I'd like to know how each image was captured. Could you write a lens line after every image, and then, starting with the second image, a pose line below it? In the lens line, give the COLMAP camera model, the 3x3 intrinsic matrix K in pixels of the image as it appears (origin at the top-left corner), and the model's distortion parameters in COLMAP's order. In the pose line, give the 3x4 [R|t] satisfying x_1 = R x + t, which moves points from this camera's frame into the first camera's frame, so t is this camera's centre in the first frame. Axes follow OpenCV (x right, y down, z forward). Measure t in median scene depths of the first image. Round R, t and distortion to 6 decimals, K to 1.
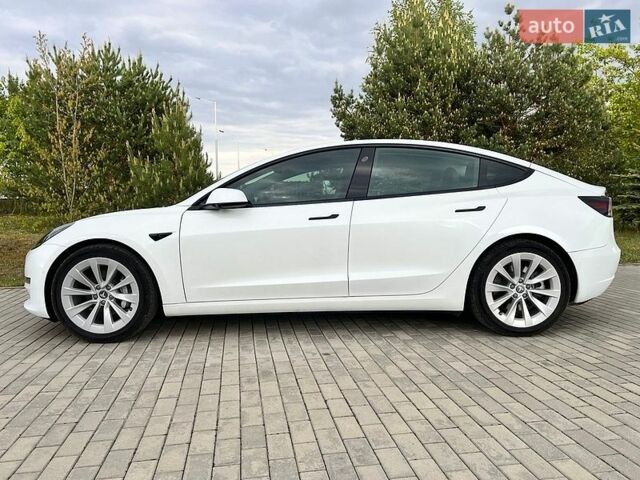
lens RADIAL K [[516.0, 0, 320.1], [0, 516.0, 241.9], [0, 0, 1]] dist [0.013400, -0.031439]
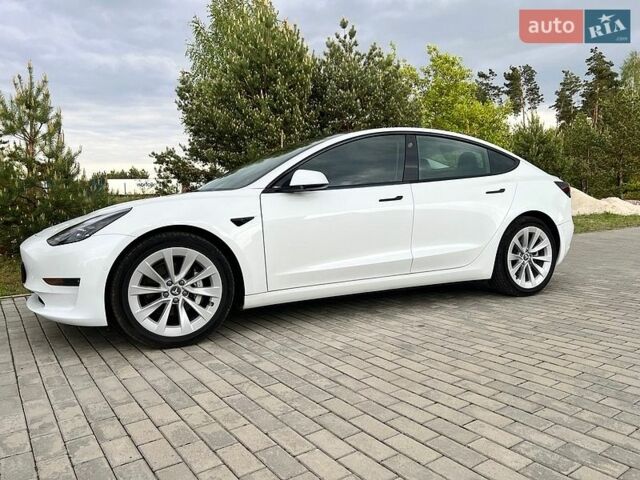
lens RADIAL K [[516.0, 0, 322.6], [0, 516.0, 237.2], [0, 0, 1]] dist [0.013400, -0.031439]
pose [[0.902000, -0.041614, 0.429726, -0.566956], [0.048336, 0.998820, -0.004733, 0.028153], [-0.429021, 0.025040, 0.902947, 0.111770]]
